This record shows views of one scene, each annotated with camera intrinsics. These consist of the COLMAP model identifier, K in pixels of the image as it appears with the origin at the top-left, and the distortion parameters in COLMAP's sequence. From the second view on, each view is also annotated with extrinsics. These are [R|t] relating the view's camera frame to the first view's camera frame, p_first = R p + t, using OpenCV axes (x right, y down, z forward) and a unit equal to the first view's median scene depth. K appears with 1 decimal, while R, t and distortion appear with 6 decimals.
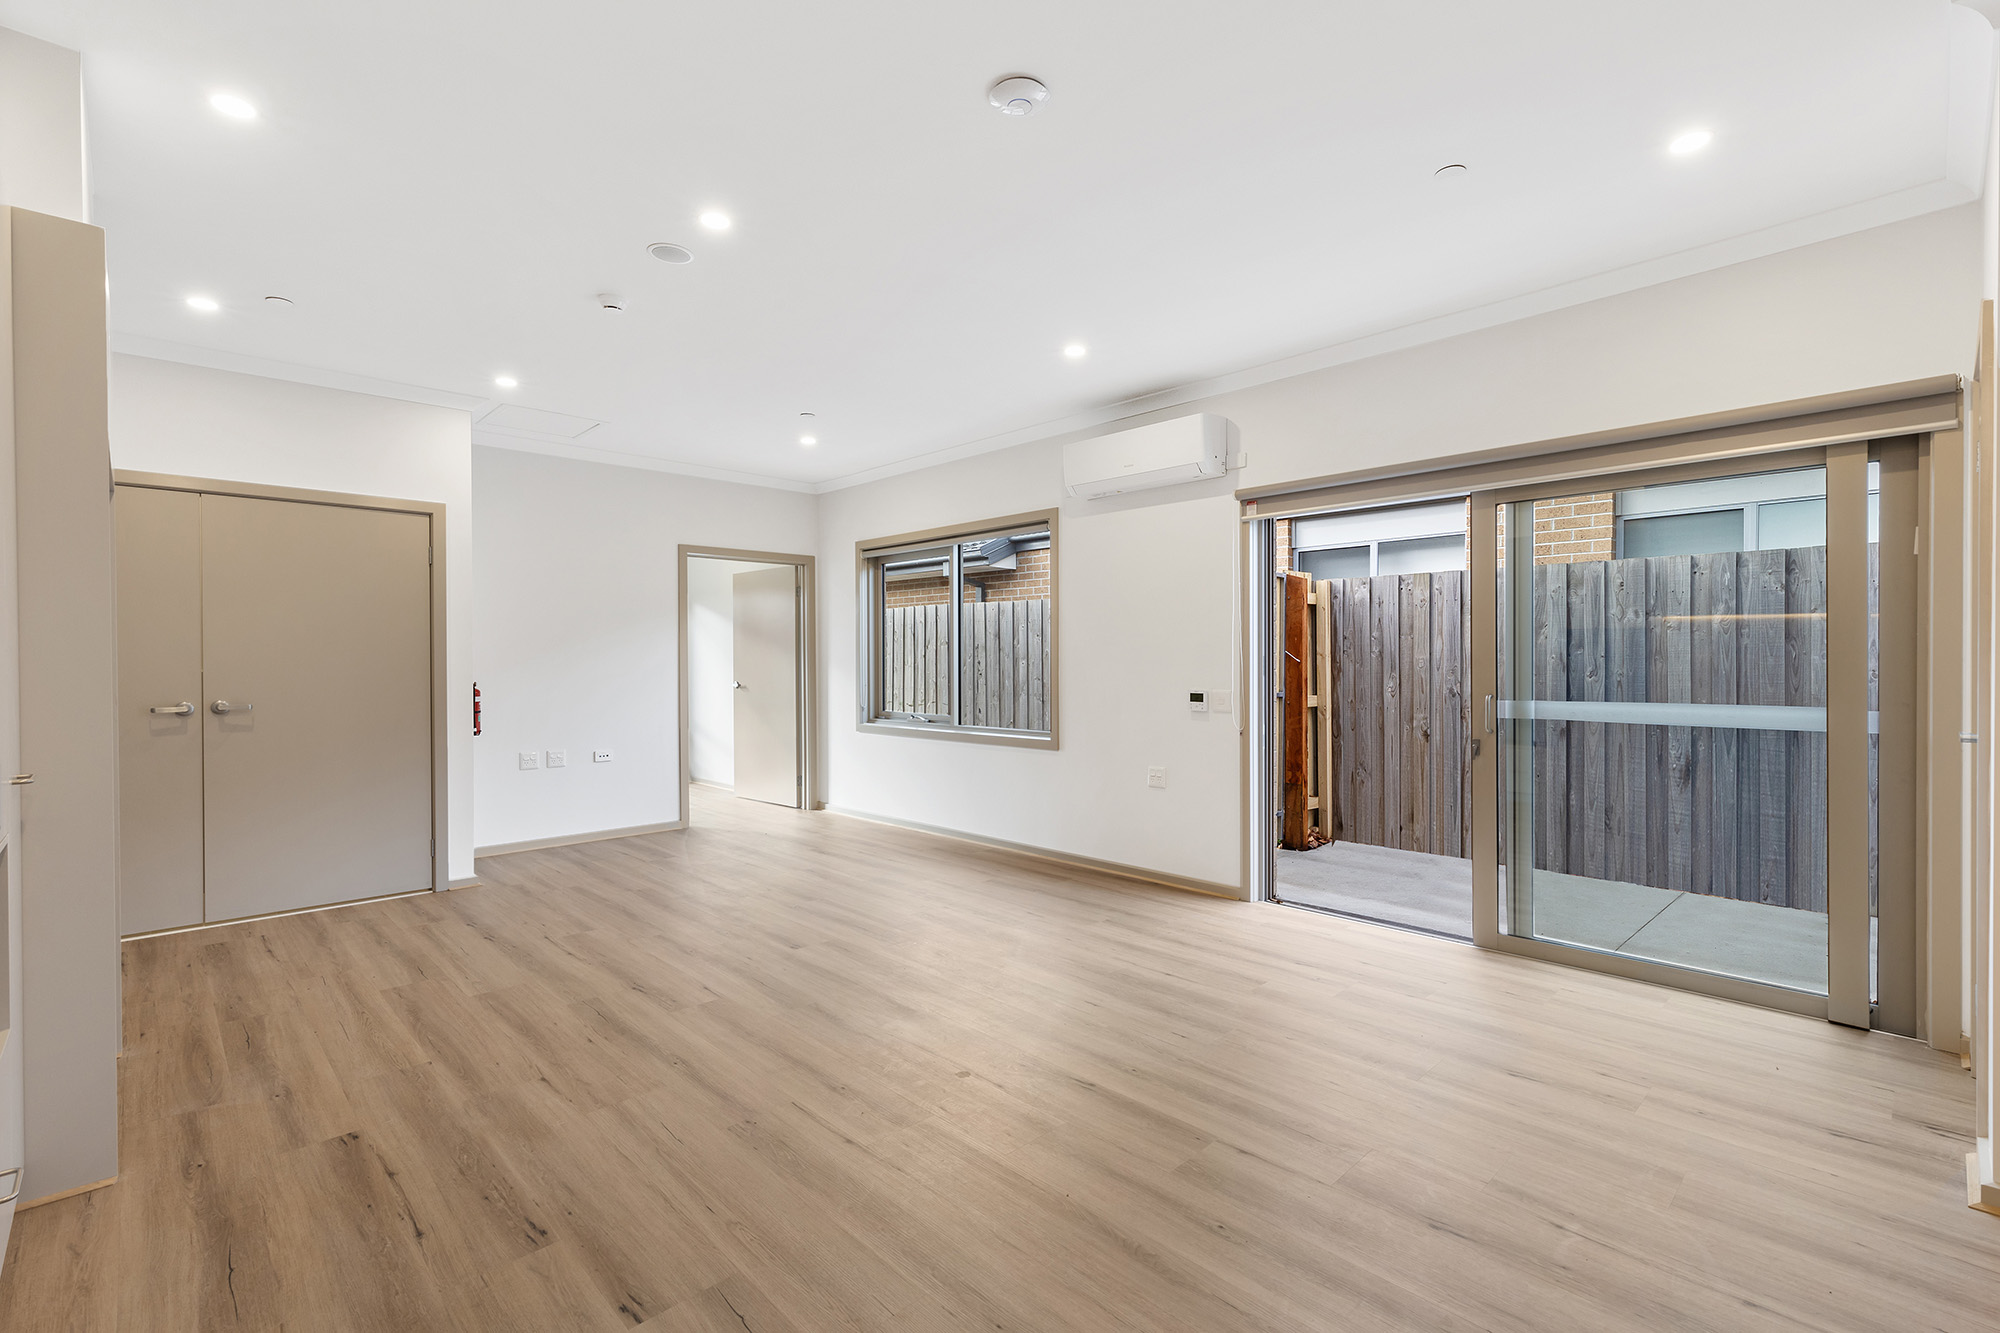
lens RADIAL K [[911.6, 0, 1024.5], [0, 911.6, 659.7], [0, 0, 1]] dist [0.008839, -0.000780]
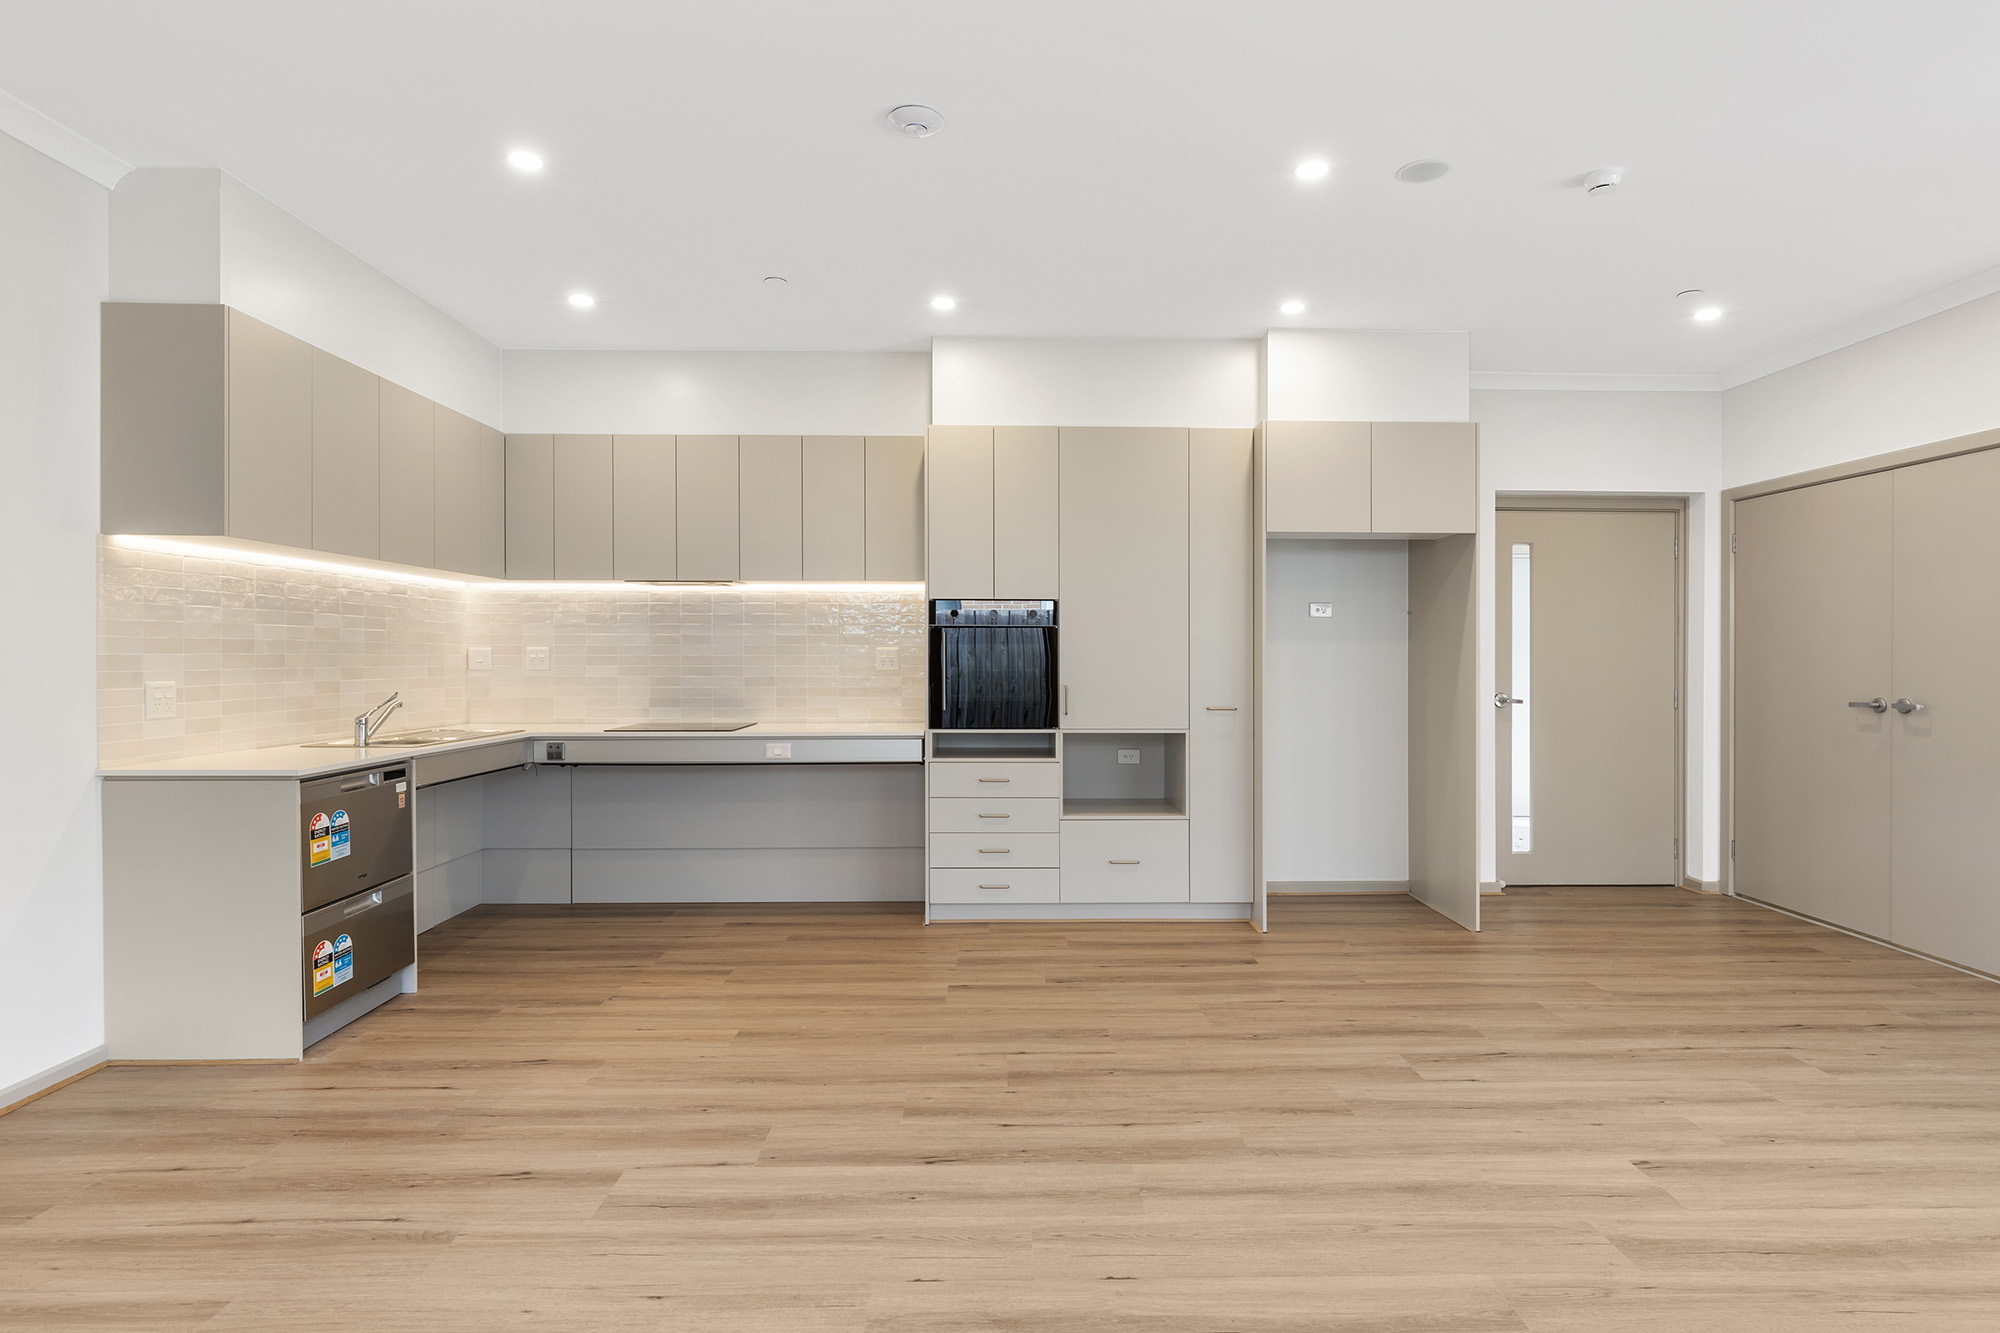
lens RADIAL K [[1008.4, 0, 1005.7], [0, 1008.4, 669.3], [0, 0, 1]] dist [0.000630, -0.000031]
pose [[-0.697041, 0.011549, -0.716938, 0.443956], [-0.000279, 0.999866, 0.016378, 0.001111], [0.717031, 0.011616, -0.696944, 1.101781]]
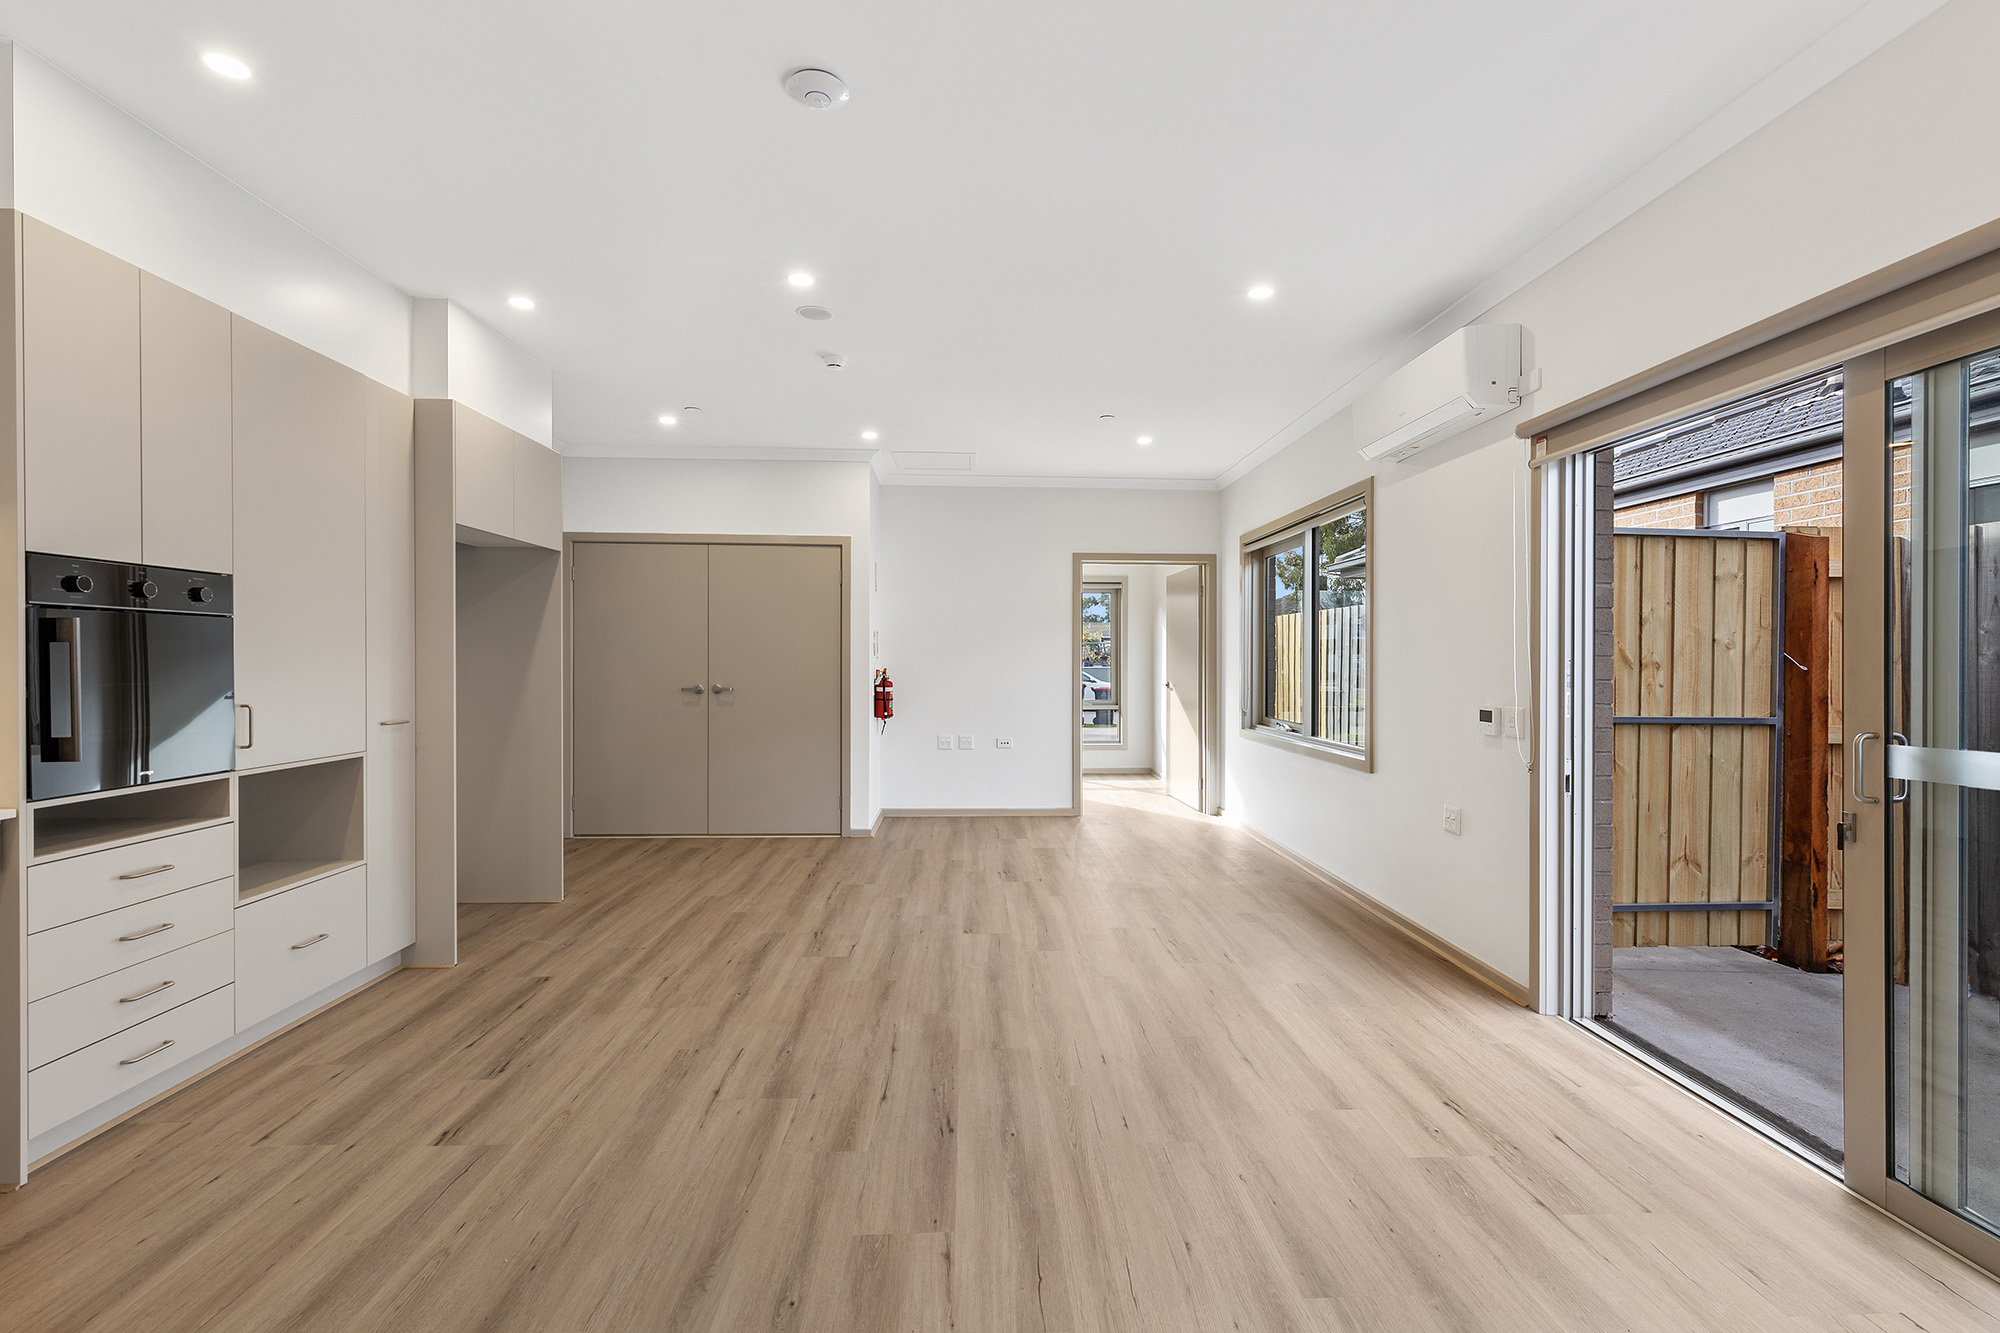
lens RADIAL K [[911.6, 0, 1007.4], [0, 911.6, 657.5], [0, 0, 1]] dist [0.008839, -0.000780]
pose [[0.740403, 0.006015, -0.672137, 0.471644], [-0.008388, 0.999965, -0.000292, -0.002118], [0.672111, 0.005854, 0.740427, 0.238393]]
